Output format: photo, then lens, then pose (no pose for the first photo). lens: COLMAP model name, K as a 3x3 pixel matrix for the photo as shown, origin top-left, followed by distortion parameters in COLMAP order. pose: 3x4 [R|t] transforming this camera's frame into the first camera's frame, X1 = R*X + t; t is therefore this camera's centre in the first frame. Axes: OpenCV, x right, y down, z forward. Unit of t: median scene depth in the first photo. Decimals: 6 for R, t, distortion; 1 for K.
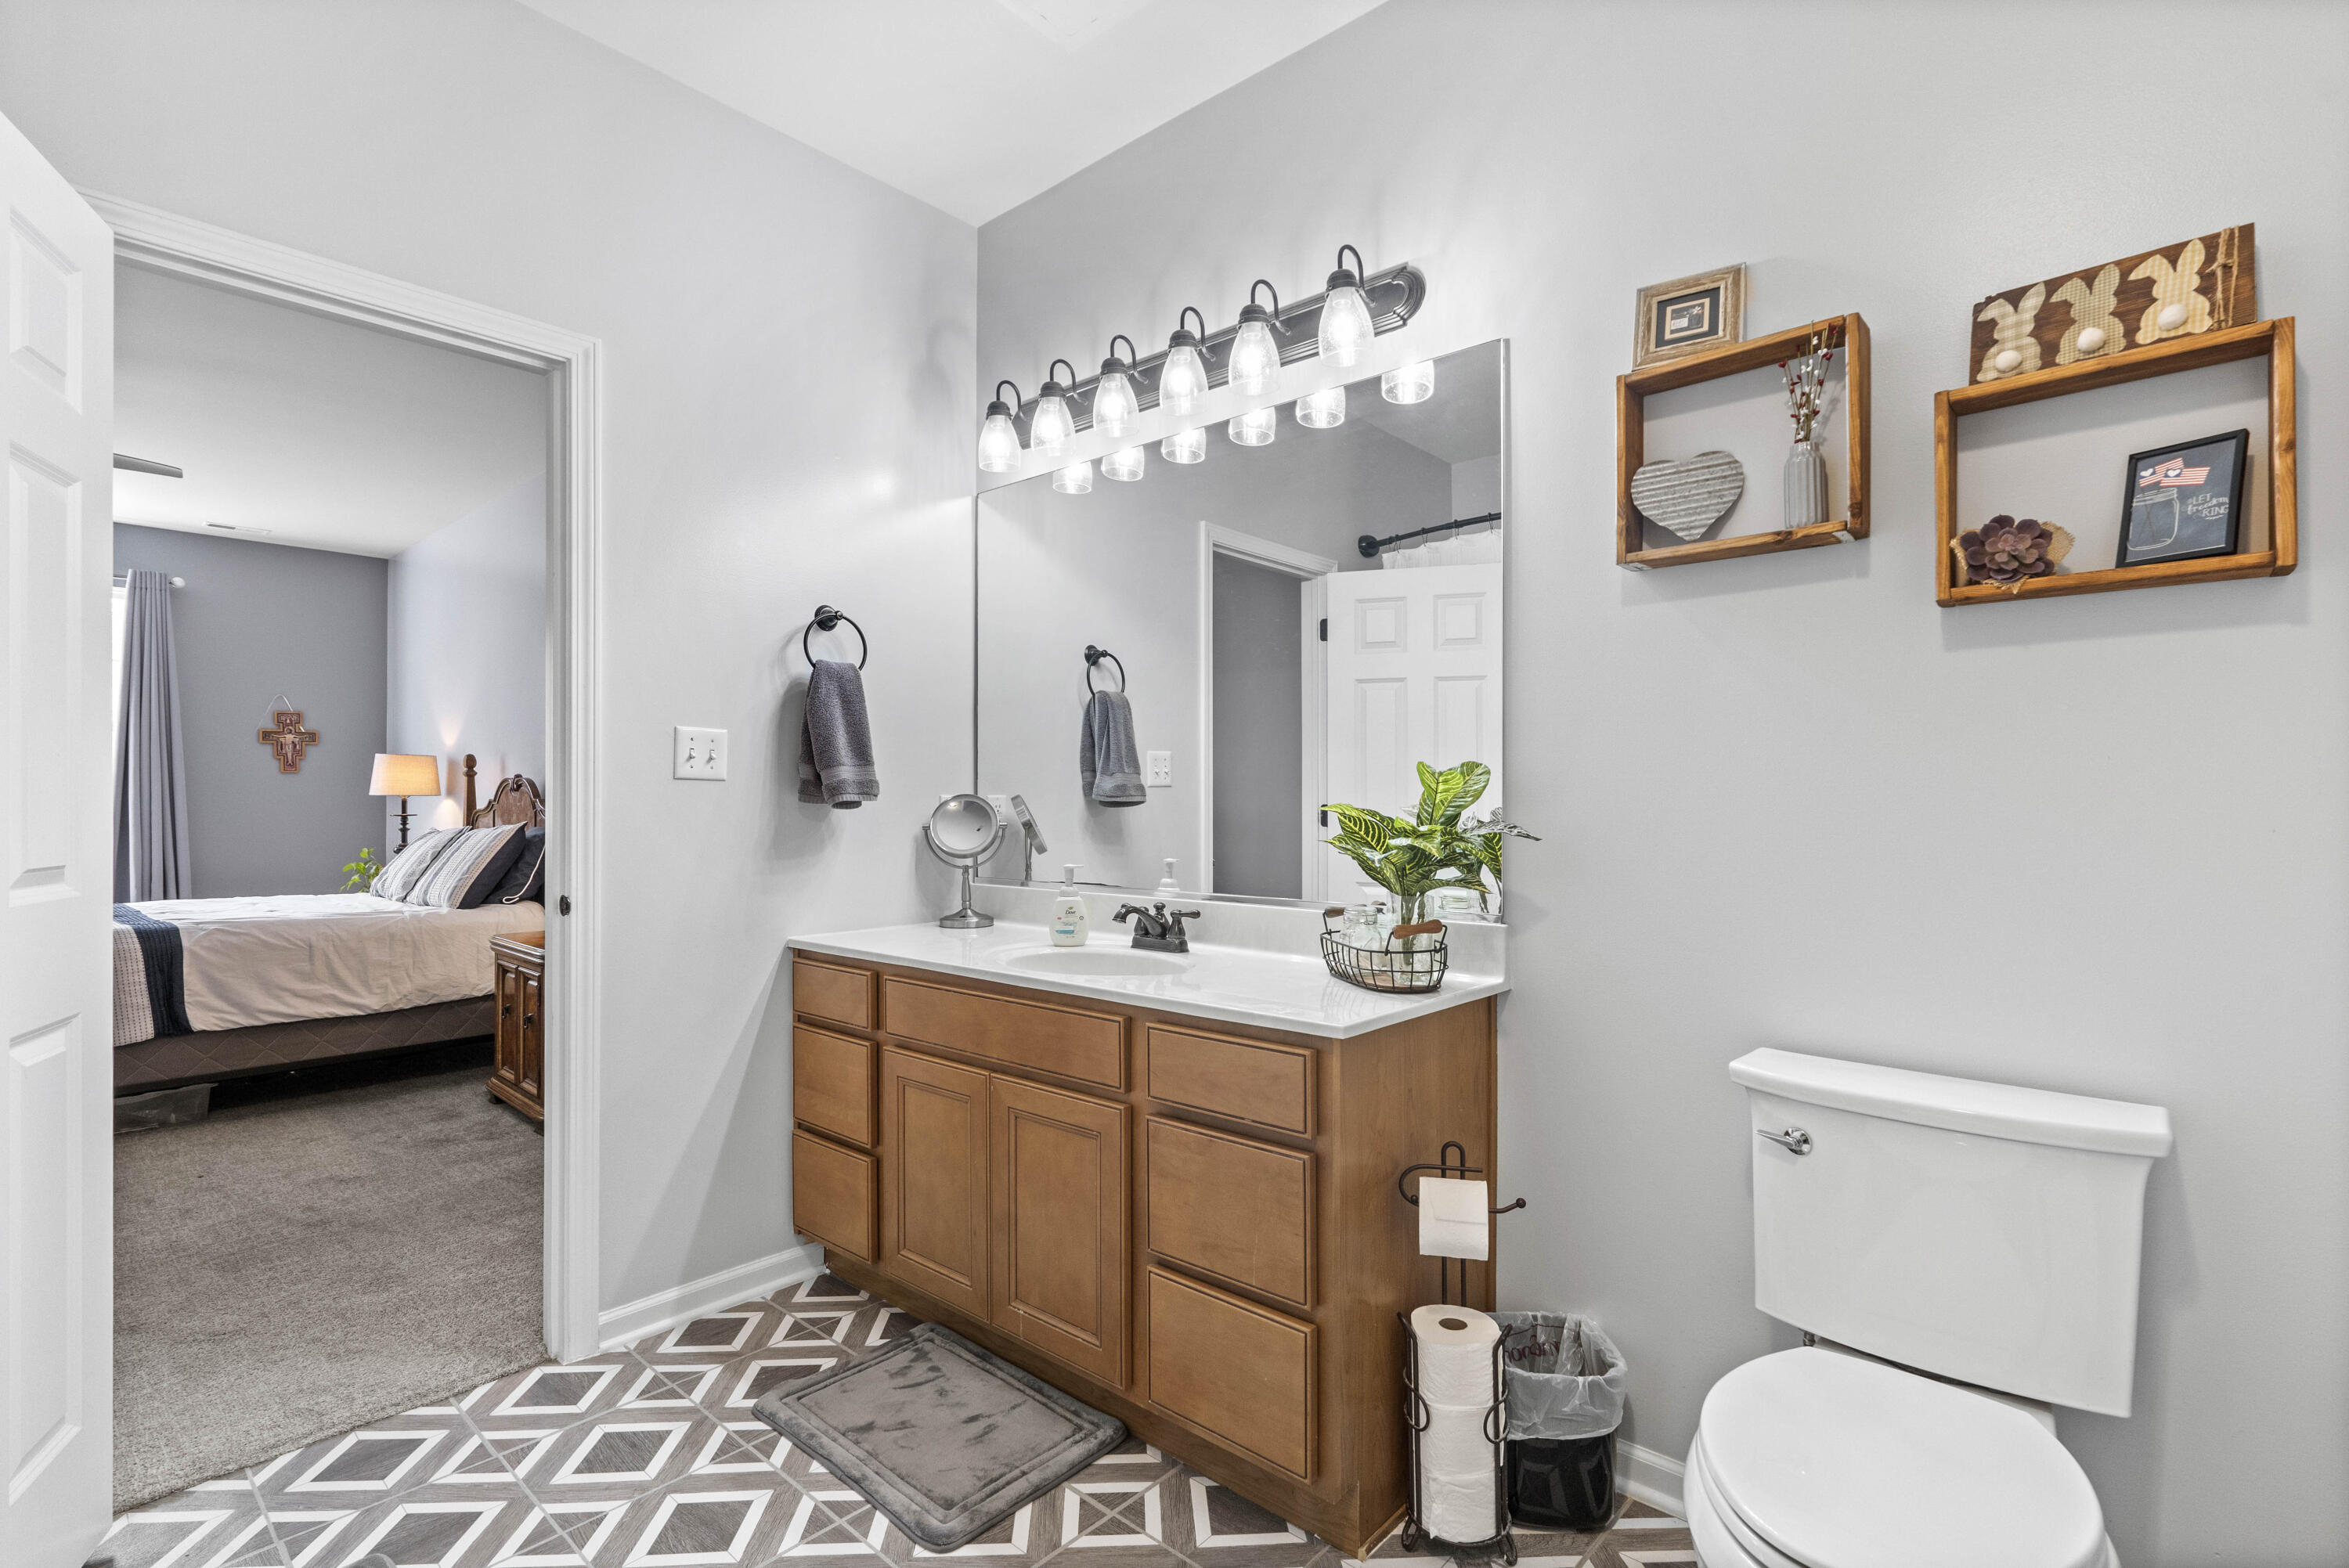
lens RADIAL K [[1067.2, 0, 1180.1], [0, 1067.2, 784.1], [0, 0, 1]] dist [-0.003270, 0.001216]
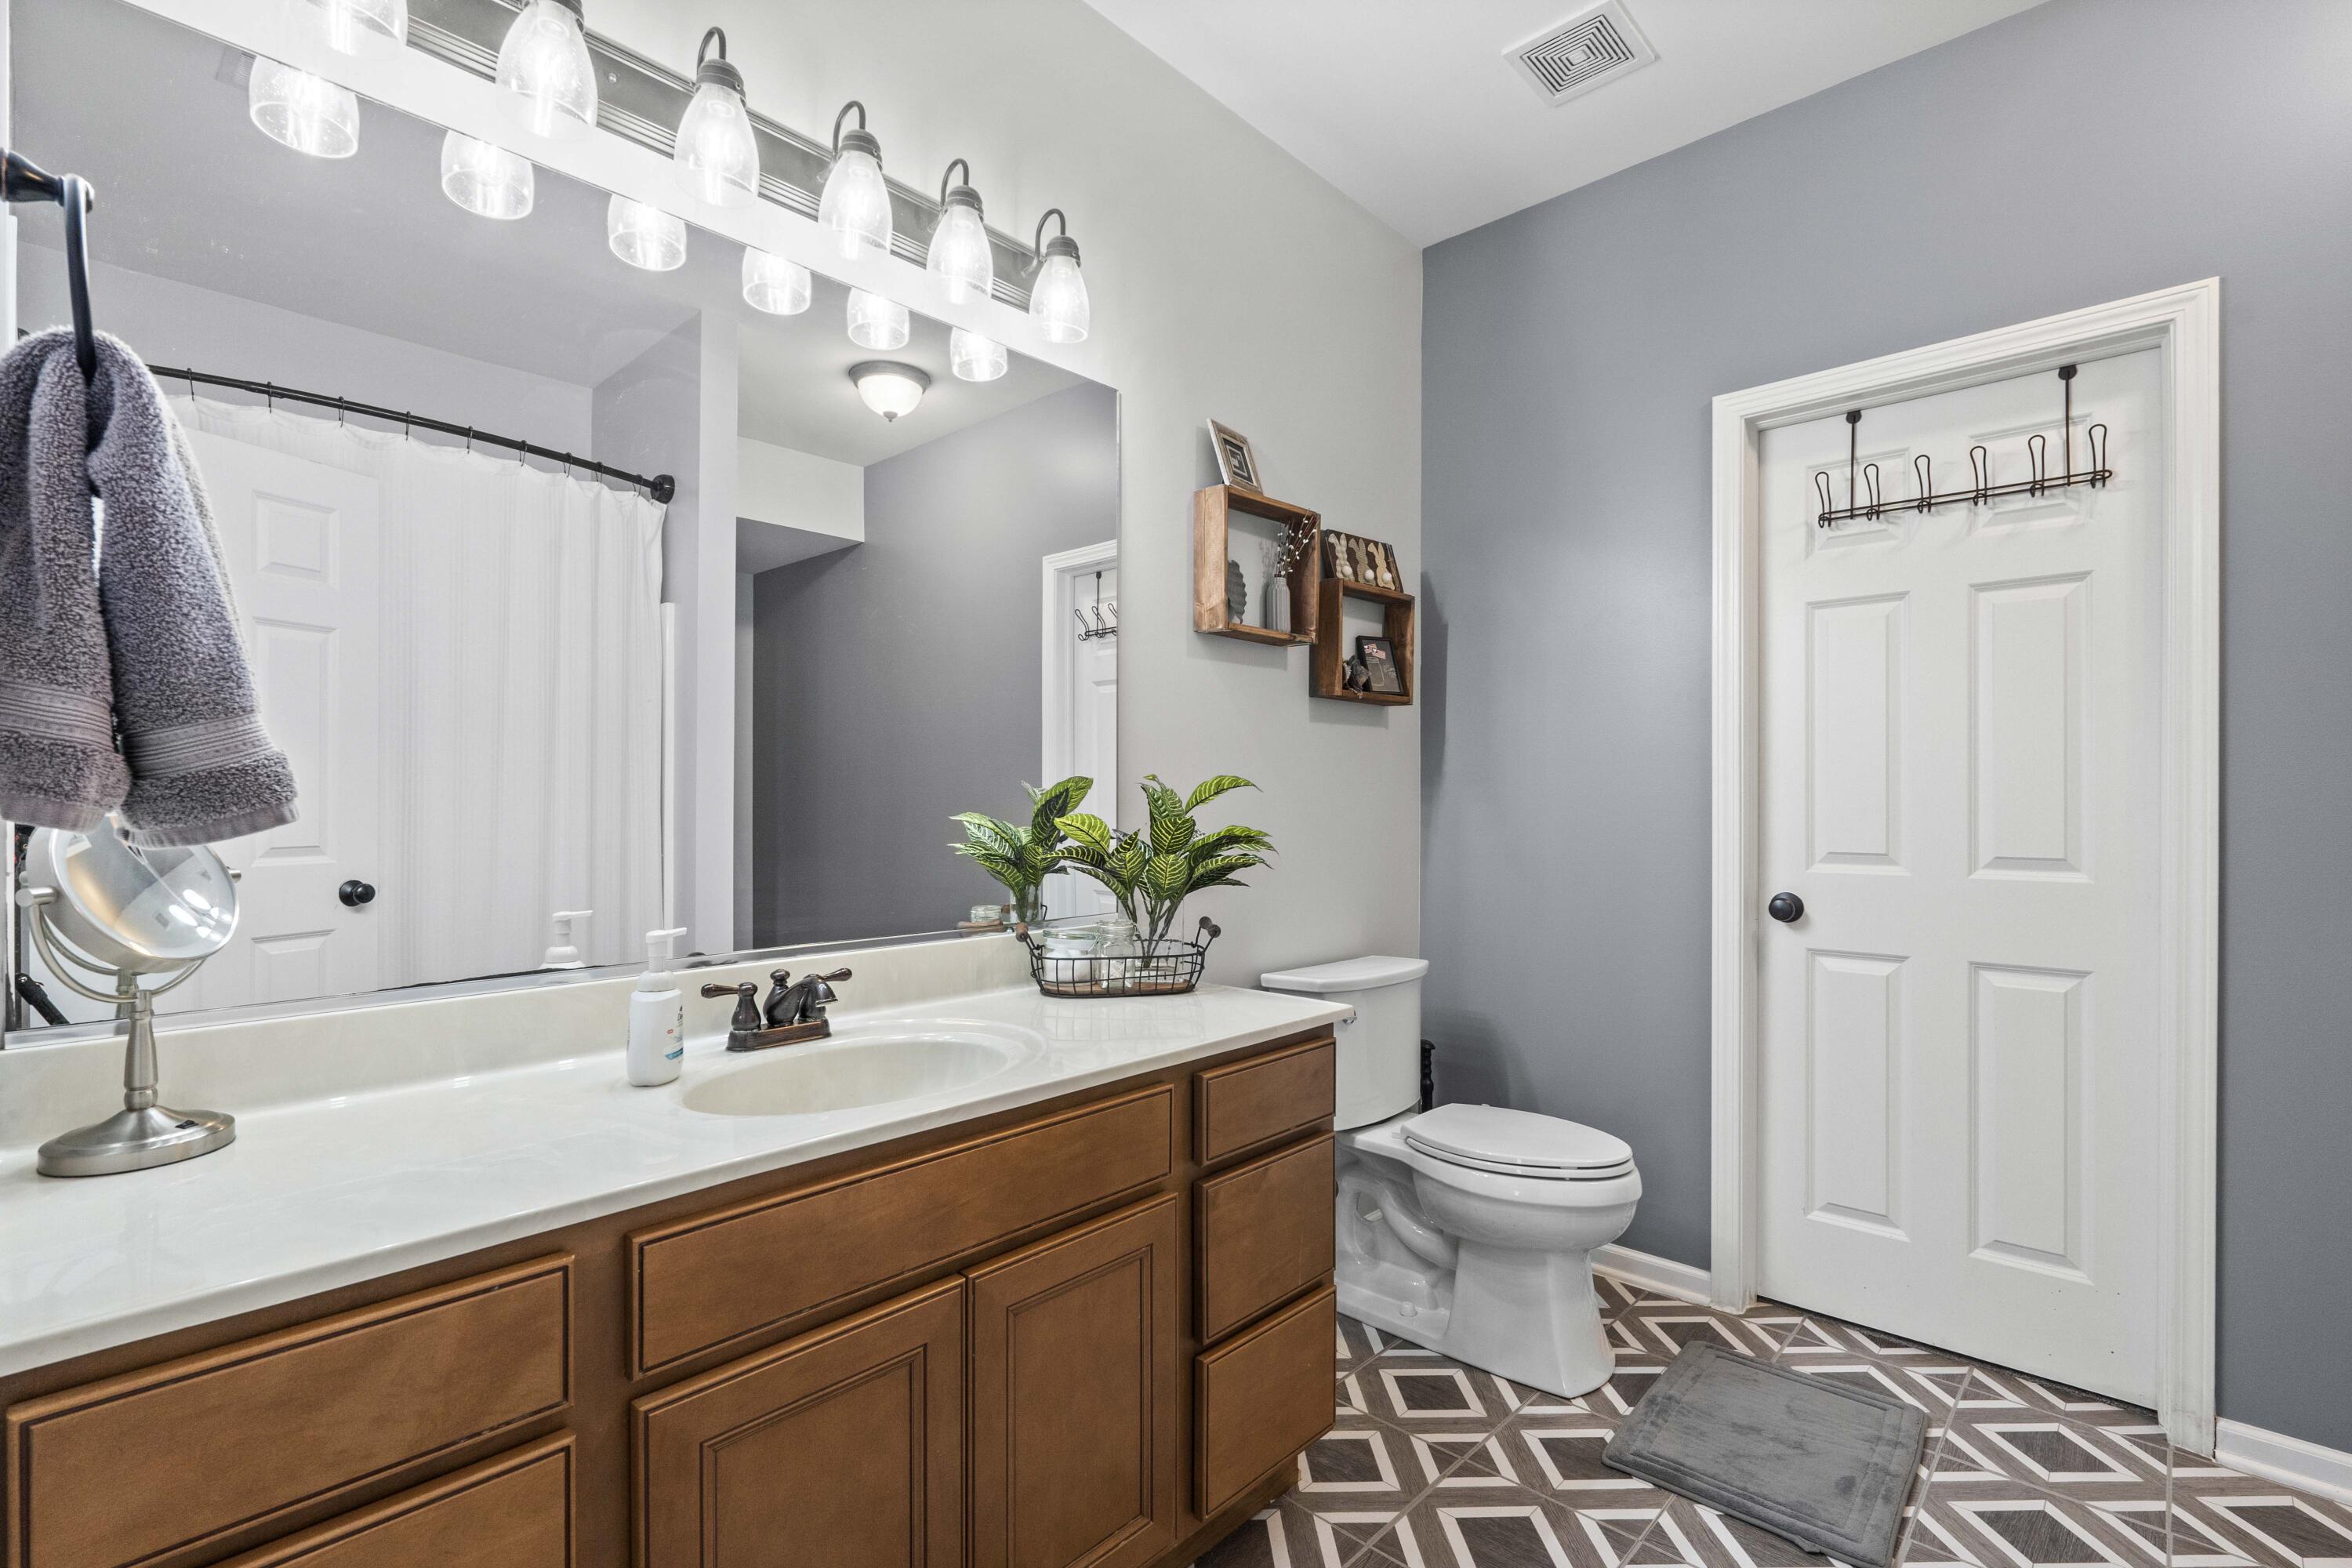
lens RADIAL K [[1068.7, 0, 1160.9], [0, 1068.7, 830.8], [0, 0, 1]] dist [-0.003270, 0.001216]
pose [[0.025121, -0.007596, 0.999656, -0.863765], [-0.007558, 0.999941, 0.007788, 0.031588], [-0.999656, -0.007751, 0.025062, 1.023412]]
